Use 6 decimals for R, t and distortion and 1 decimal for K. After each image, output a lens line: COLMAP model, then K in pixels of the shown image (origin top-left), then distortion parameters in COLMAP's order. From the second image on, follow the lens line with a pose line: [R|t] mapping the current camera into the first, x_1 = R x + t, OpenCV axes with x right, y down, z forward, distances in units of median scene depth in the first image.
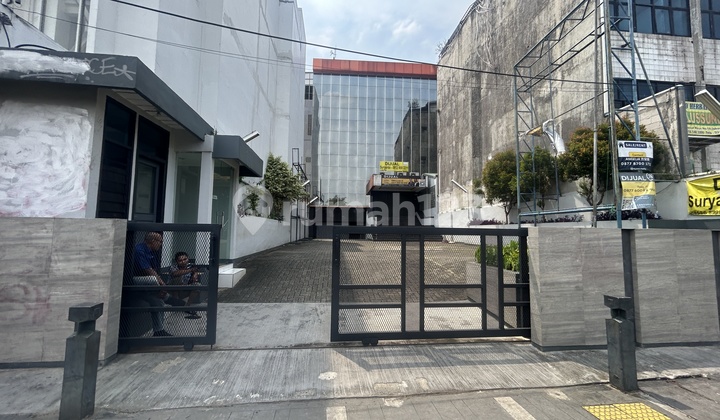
lens RADIAL K [[286.3, 0, 361.9], [0, 286.3, 210.1], [0, 0, 1]] dist [0.002228, 0.000347]
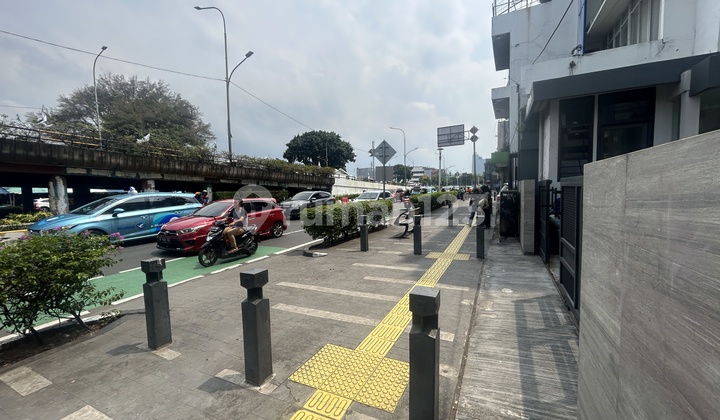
lens RADIAL K [[286.3, 0, 360.9], [0, 286.3, 210.4], [0, 0, 1]] dist [0.002228, 0.000347]
pose [[-0.535948, 0.061918, -0.841977, 0.431583], [0.091344, 0.995705, 0.015079, 0.033771], [0.839295, -0.068828, -0.539302, 0.365370]]
